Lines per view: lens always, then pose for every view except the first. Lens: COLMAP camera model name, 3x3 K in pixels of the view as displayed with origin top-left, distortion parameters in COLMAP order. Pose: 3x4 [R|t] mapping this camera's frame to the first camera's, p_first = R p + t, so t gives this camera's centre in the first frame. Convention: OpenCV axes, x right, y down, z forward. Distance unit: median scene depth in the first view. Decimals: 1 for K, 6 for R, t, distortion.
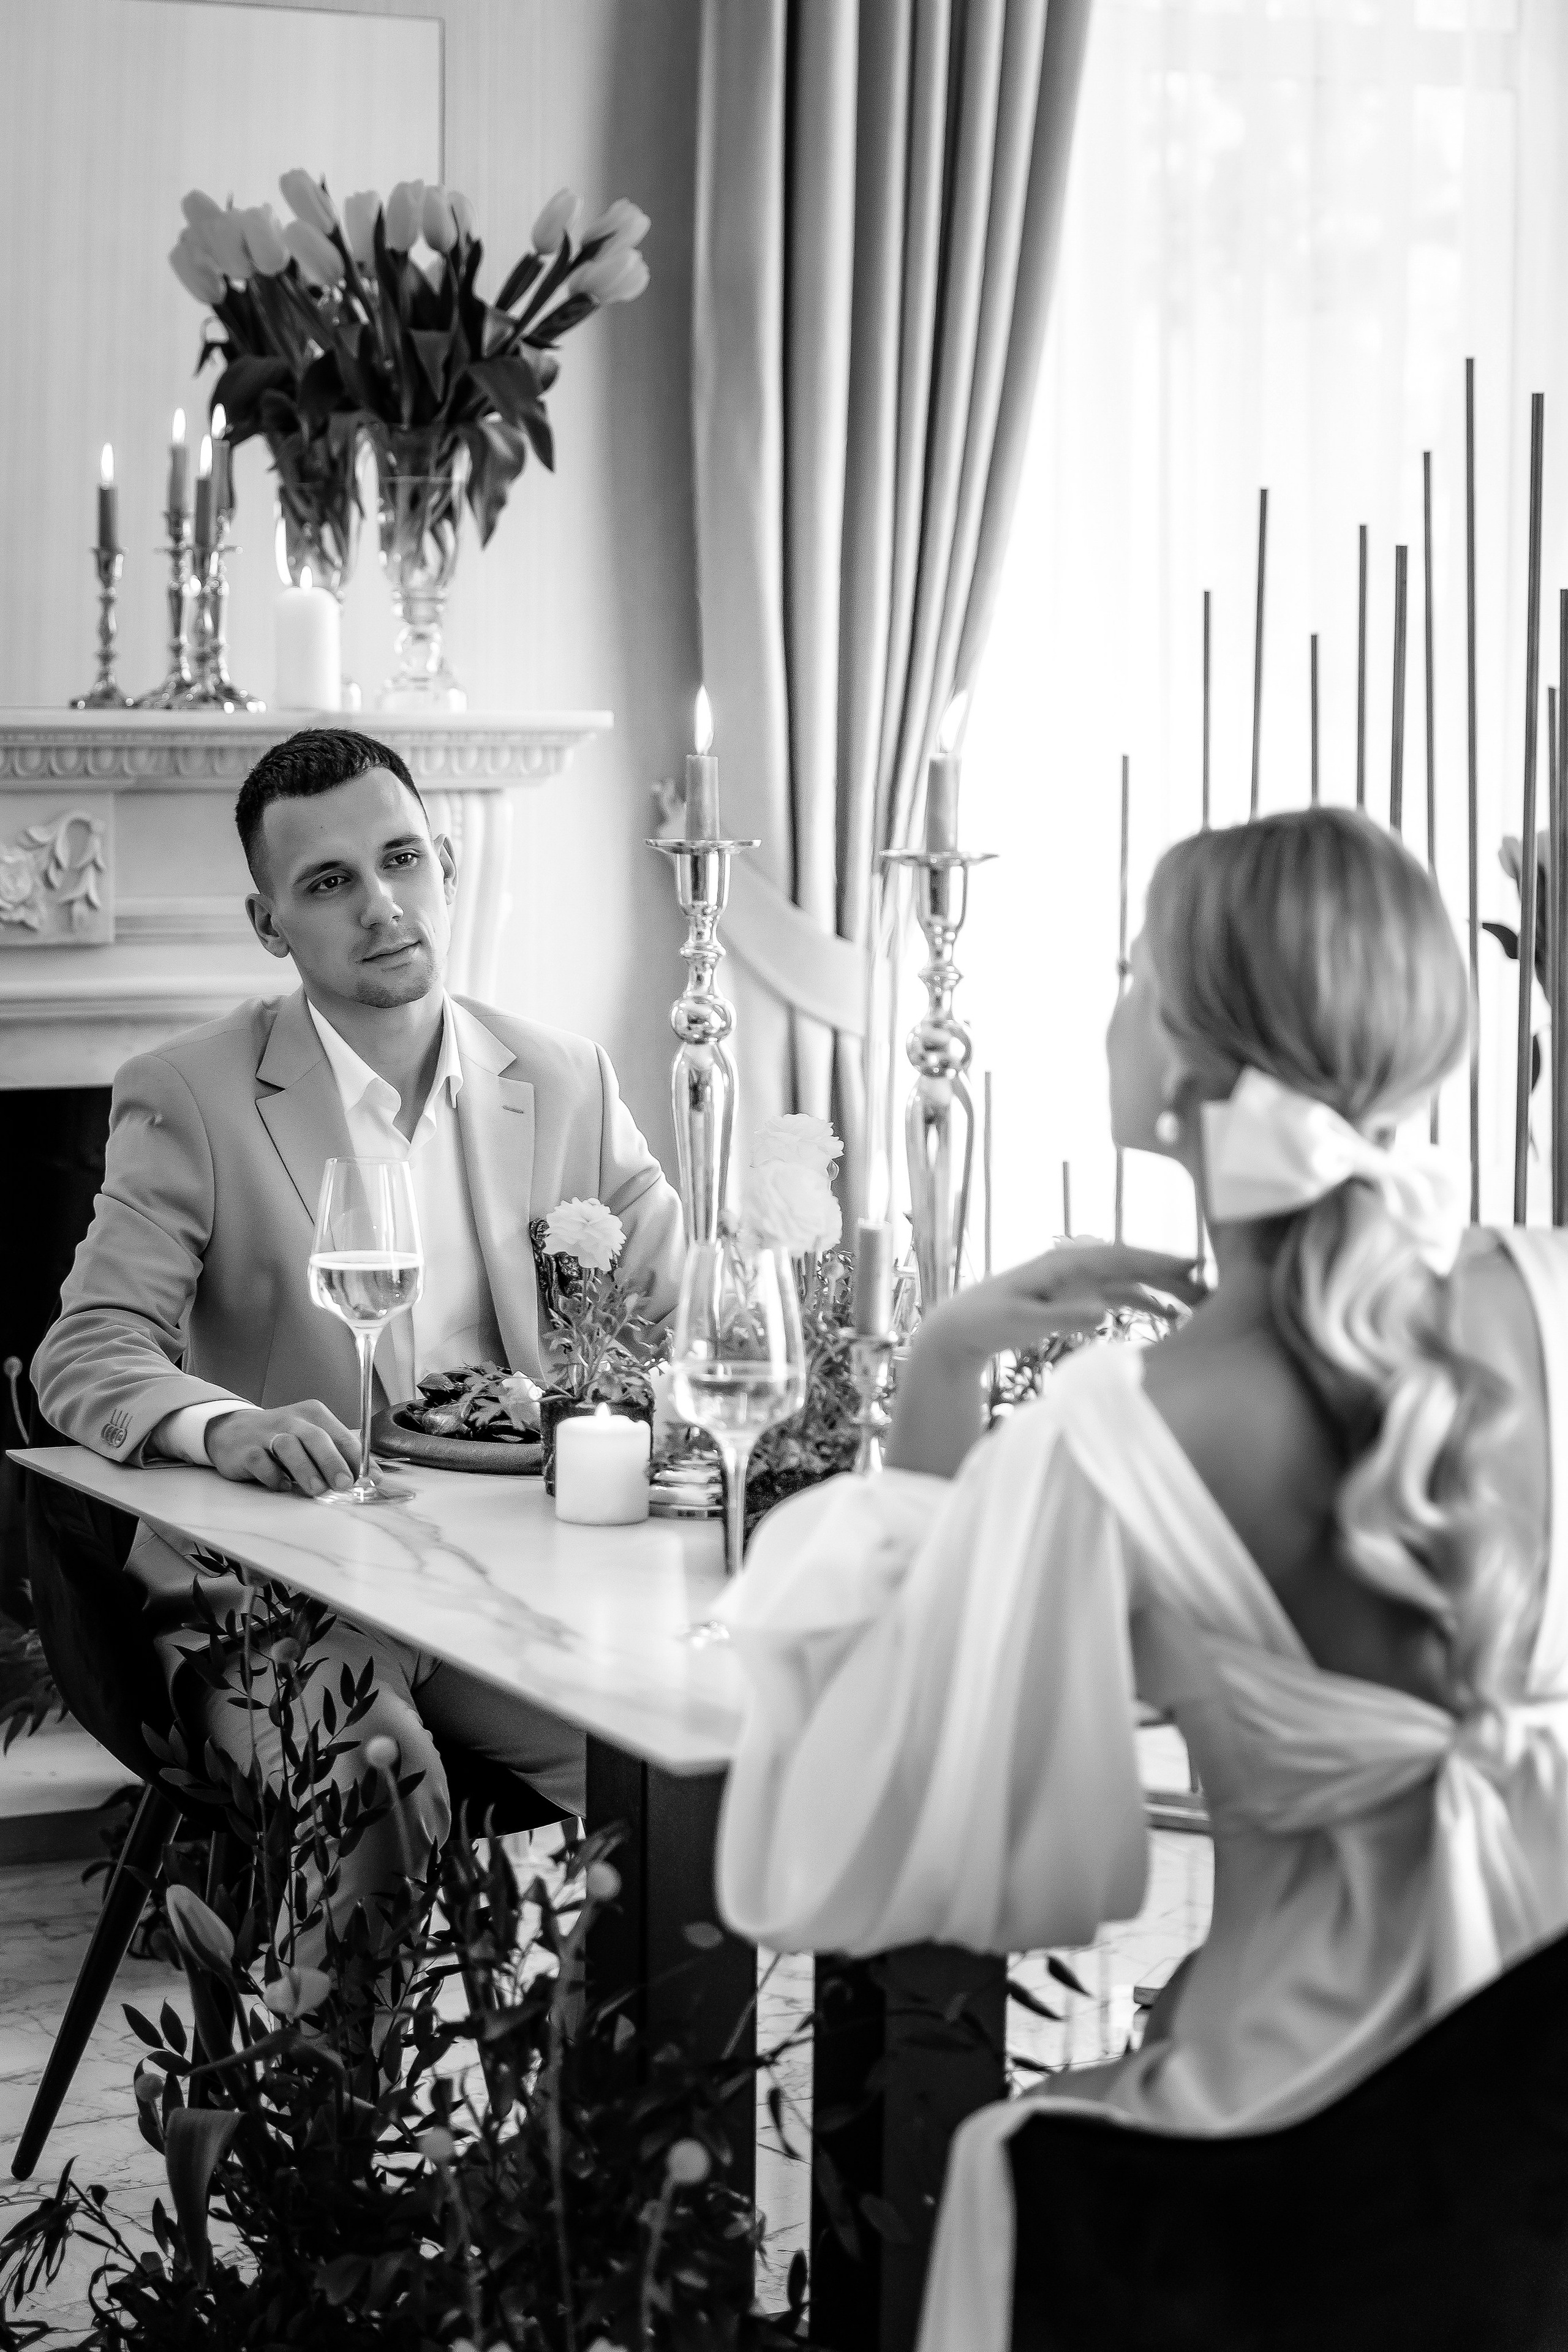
lens RADIAL K [[4866.3, 0, 787.6], [0, 4866.3, 1083.7], [0, 0, 1]] dist [0.015886, 0.000000]
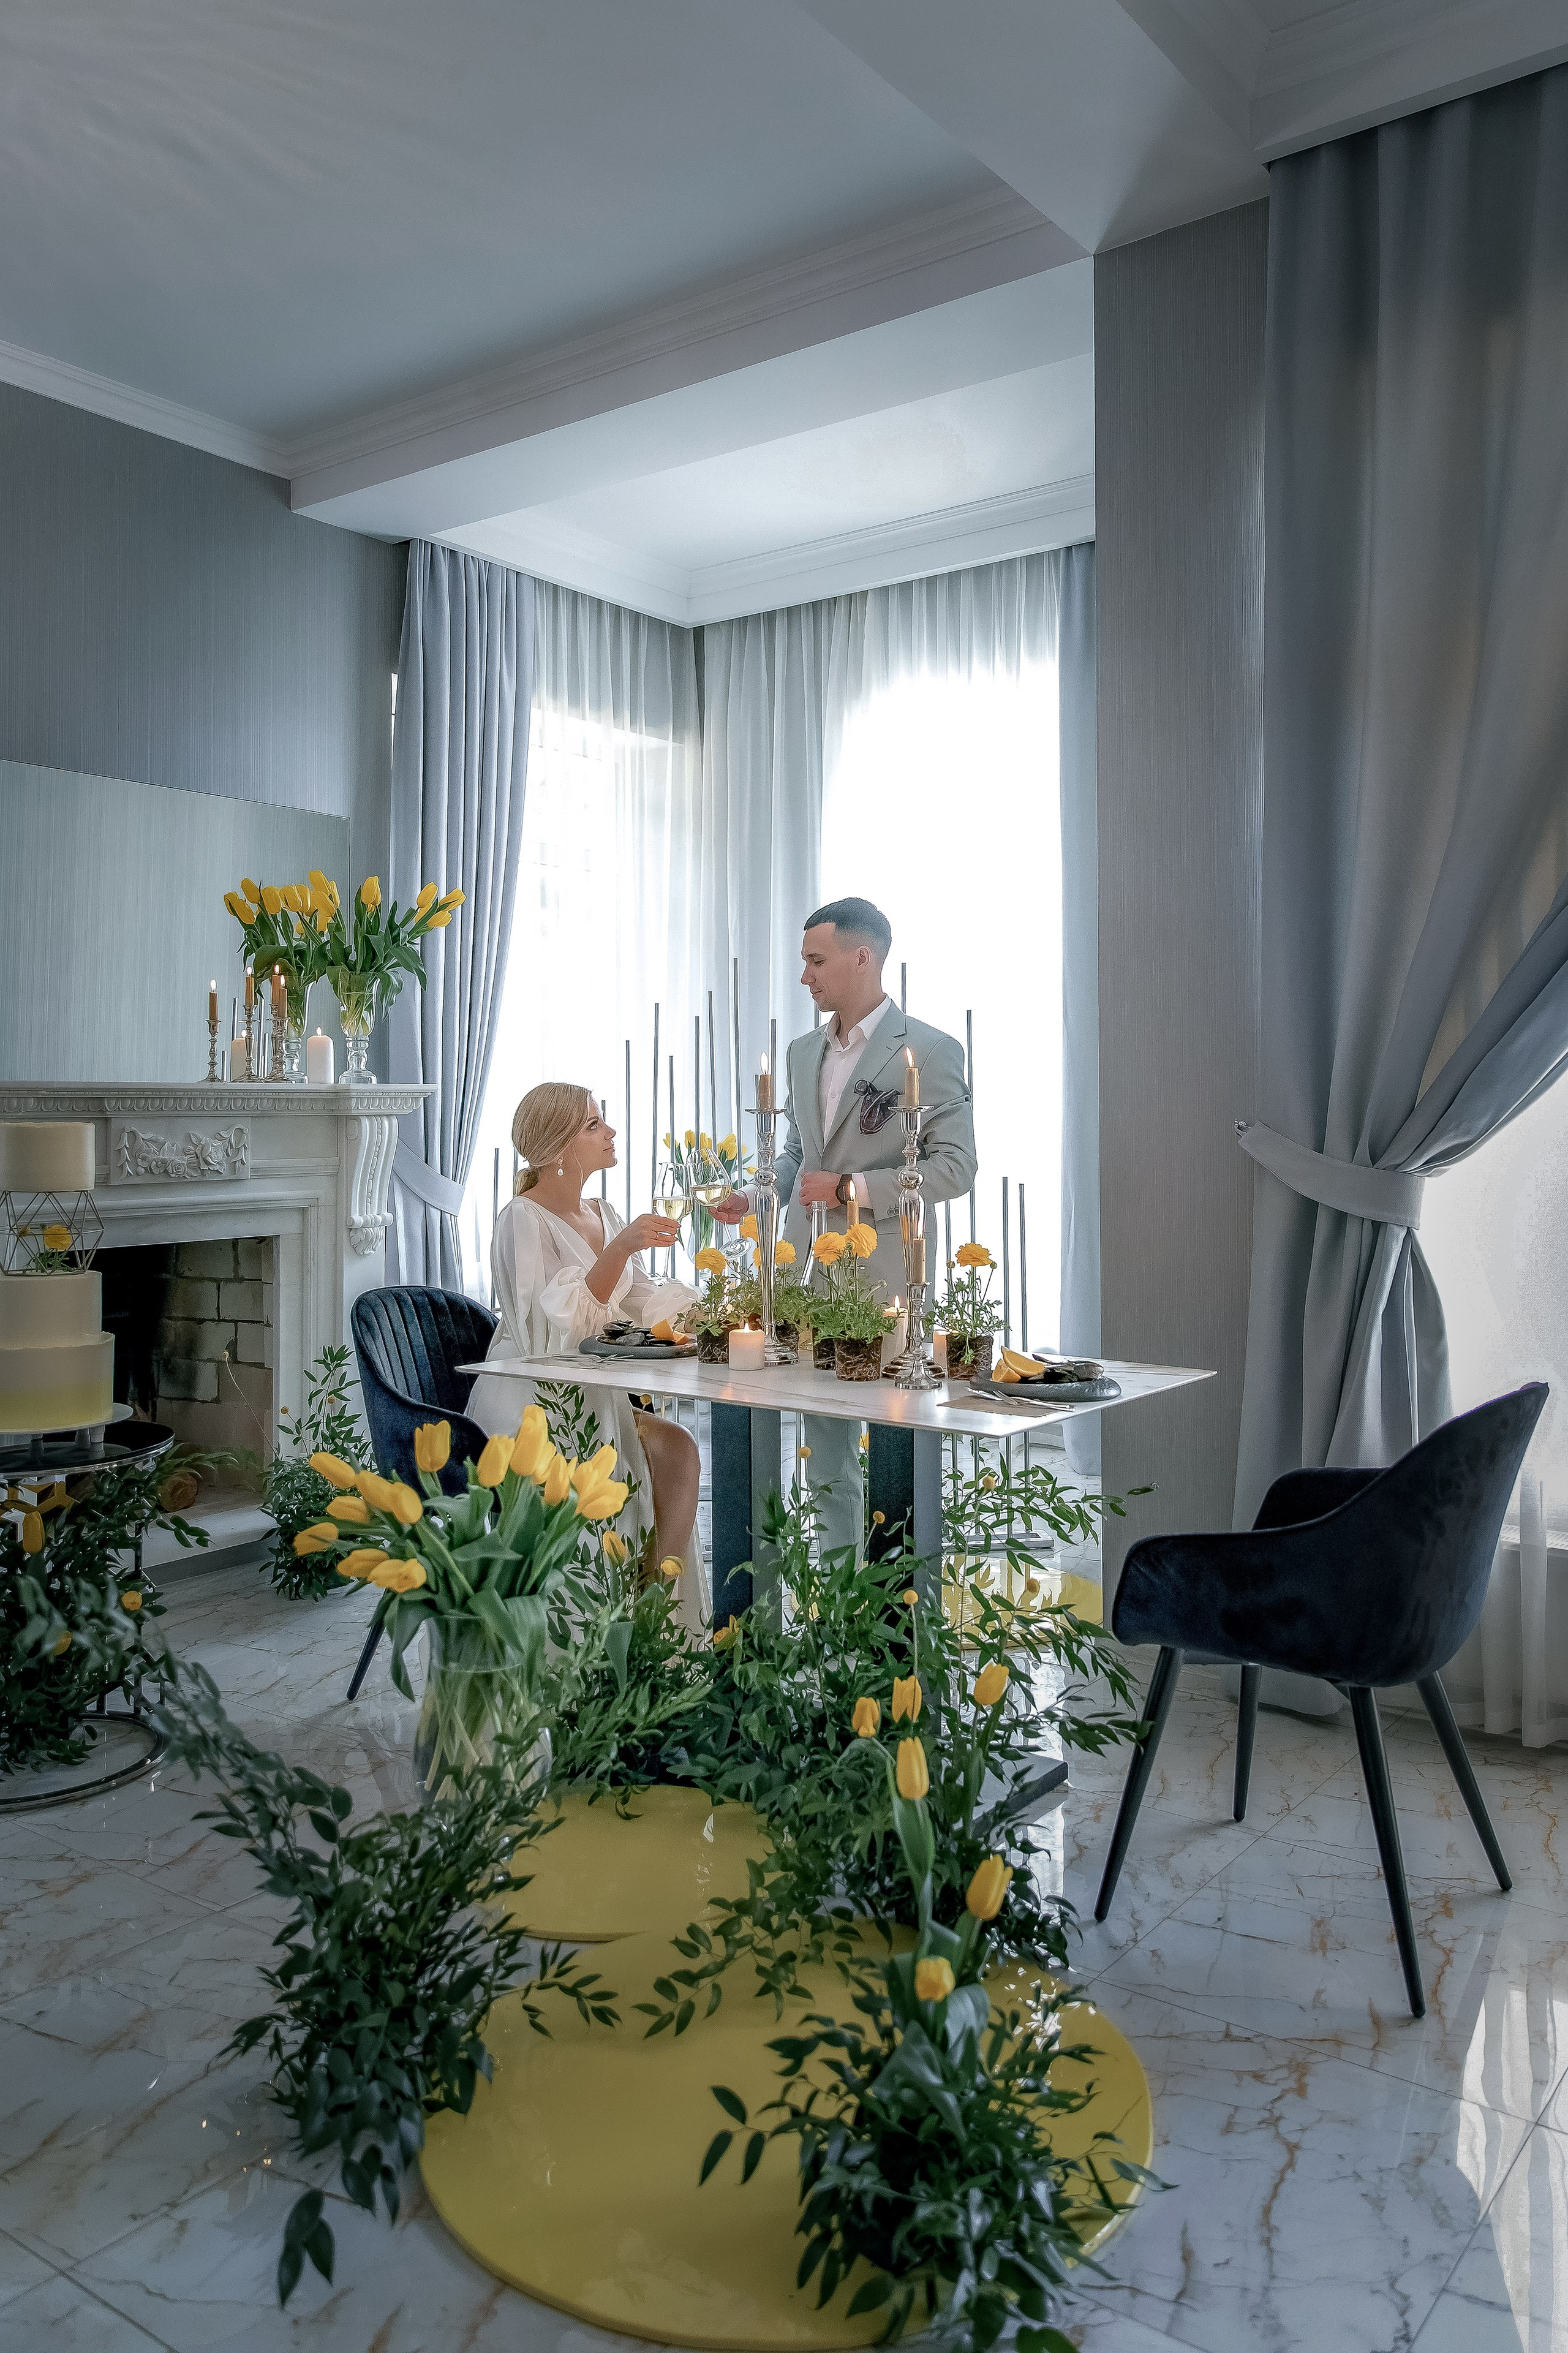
lens RADIAL K [[1702.1, 0, 870.4], [0, 1702.1, 1077.8], [0, 0, 1]] dist [-0.008884, -0.006661]
pose [[0.878397, -0.005083, 0.477904, -0.271900], [0.052613, 0.994894, -0.086121, 0.010659], [-0.475027, 0.100793, 0.874180, 0.101441]]
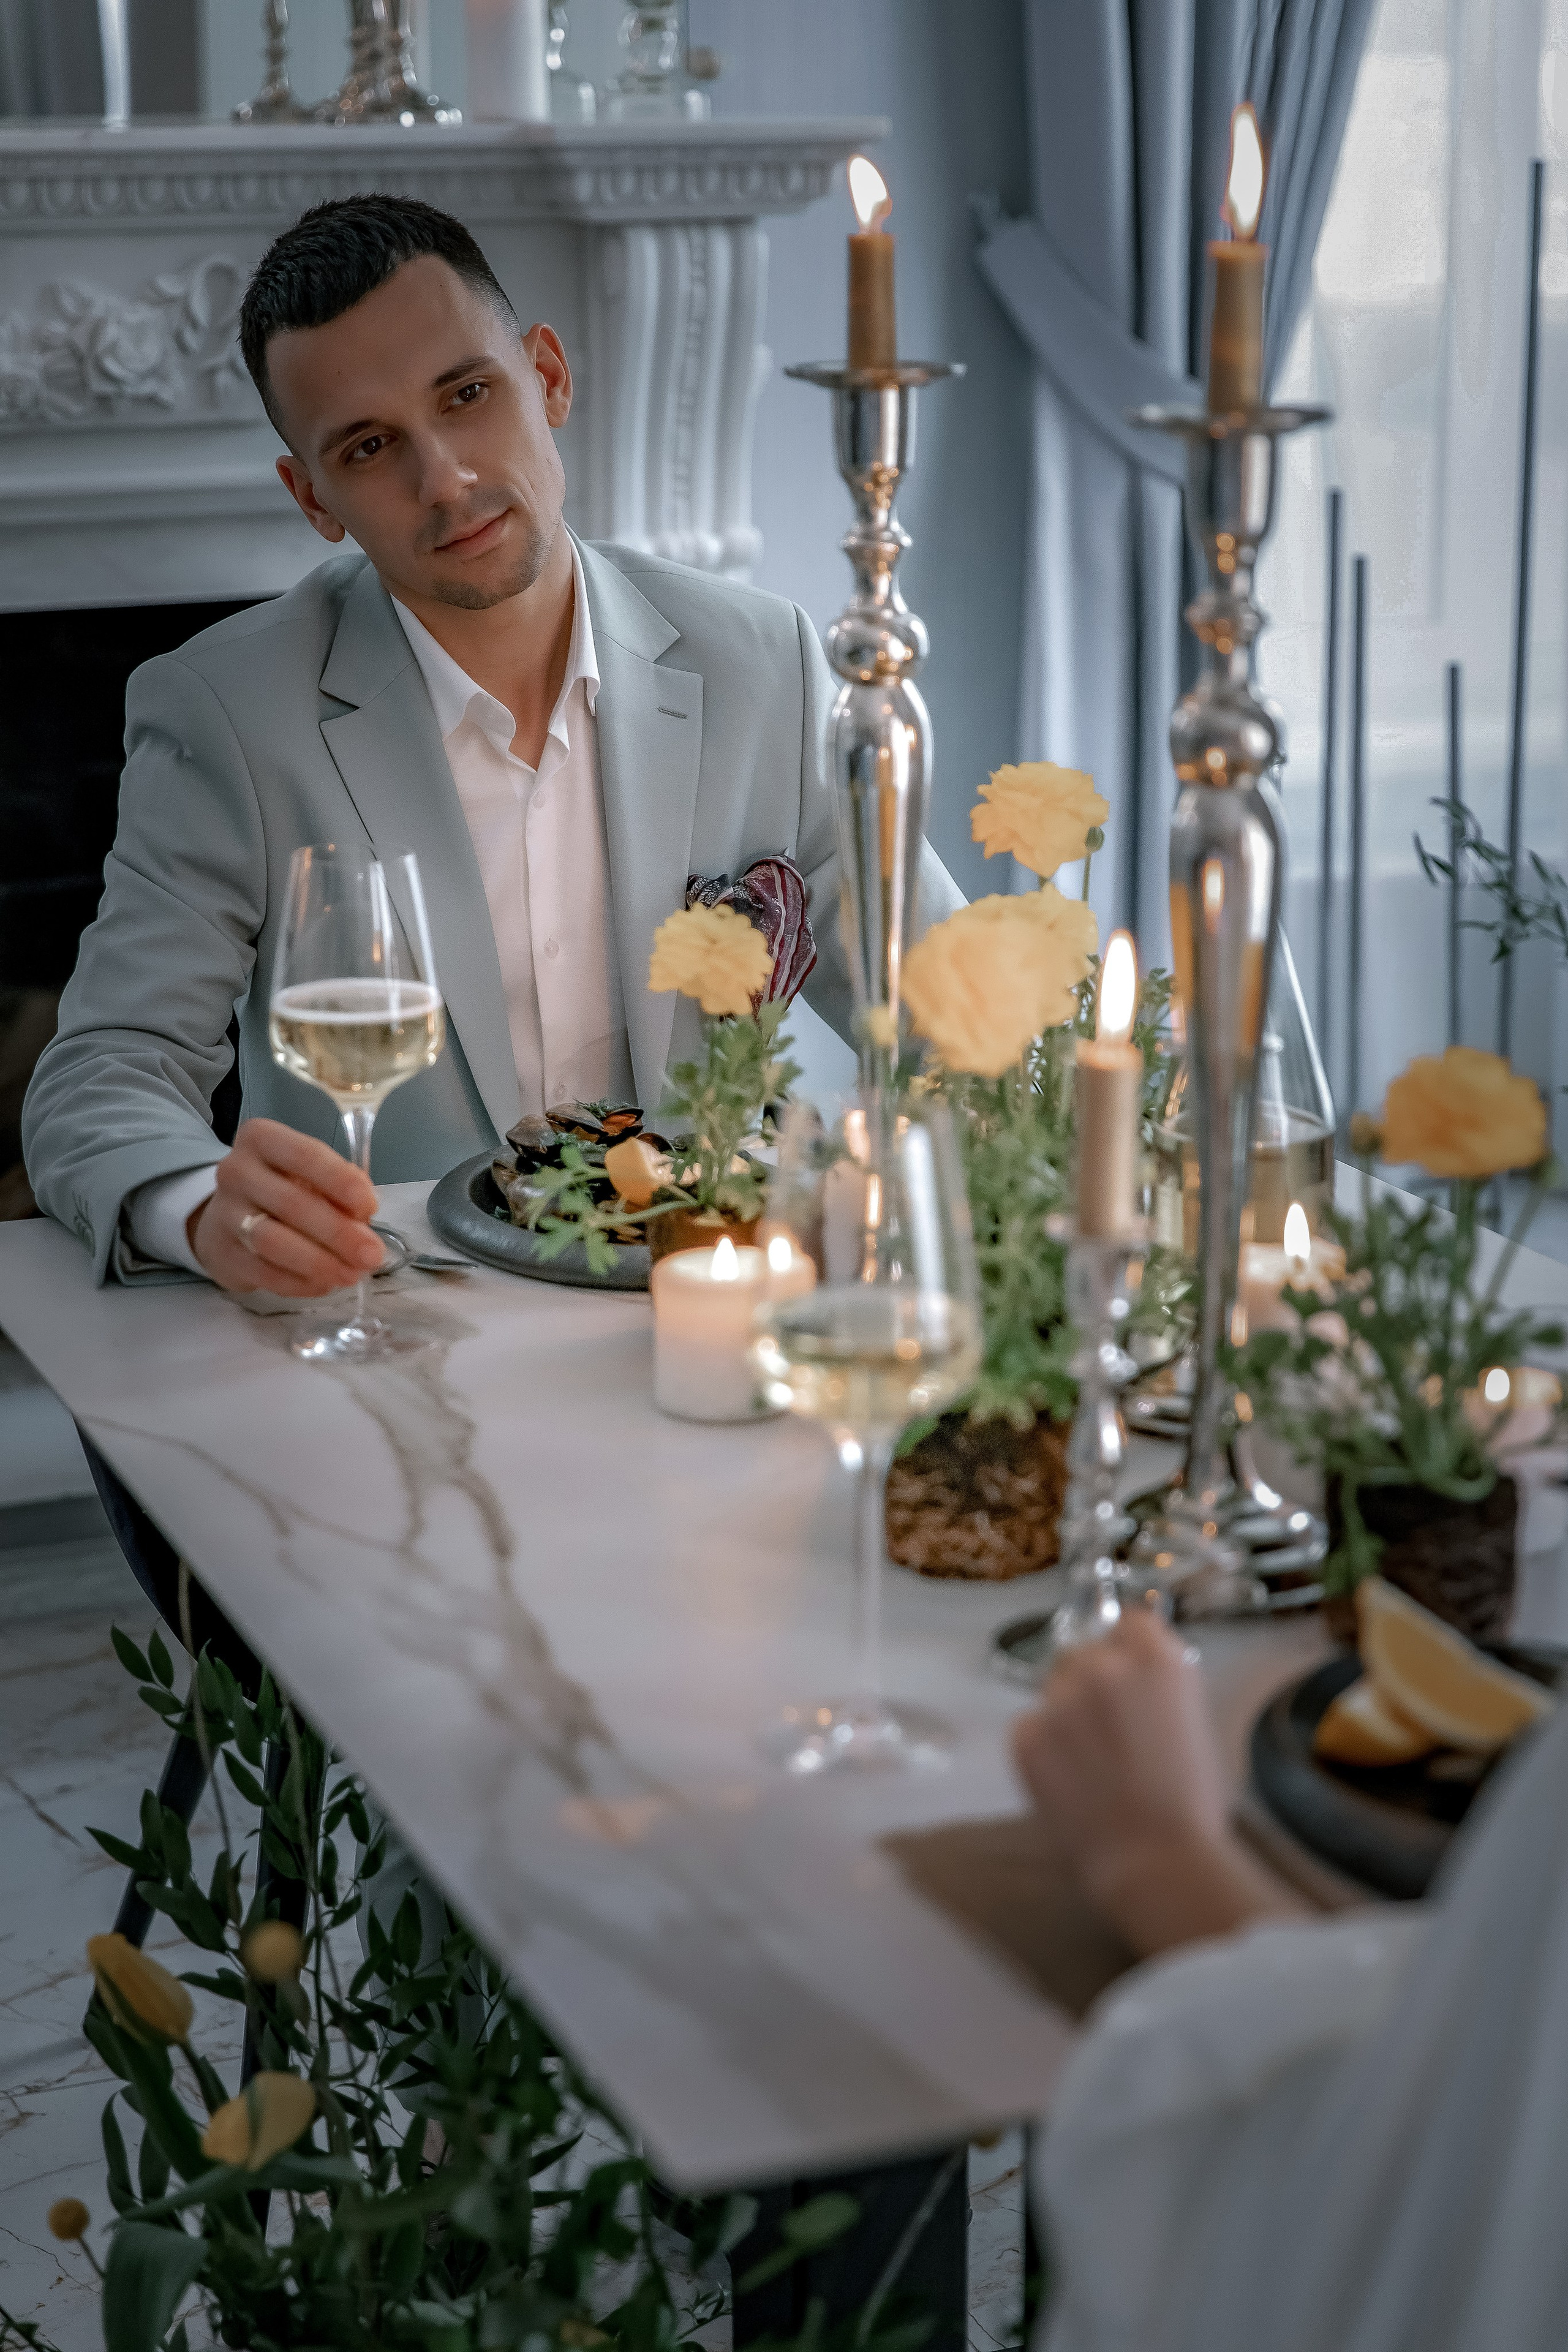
lens RADIAL K [[4402.4, 0, 796.8], [0, 4402.4, 1128.6], [0, 0, 1]] dist [-0.025823, 0.000000]
pose [[0.995526, 0.008120, -0.094142, 0.018257], [0.007053, 0.987137, 0.159718, -0.028731], [0.094228, -0.159667, 0.982663, 0.272147]]
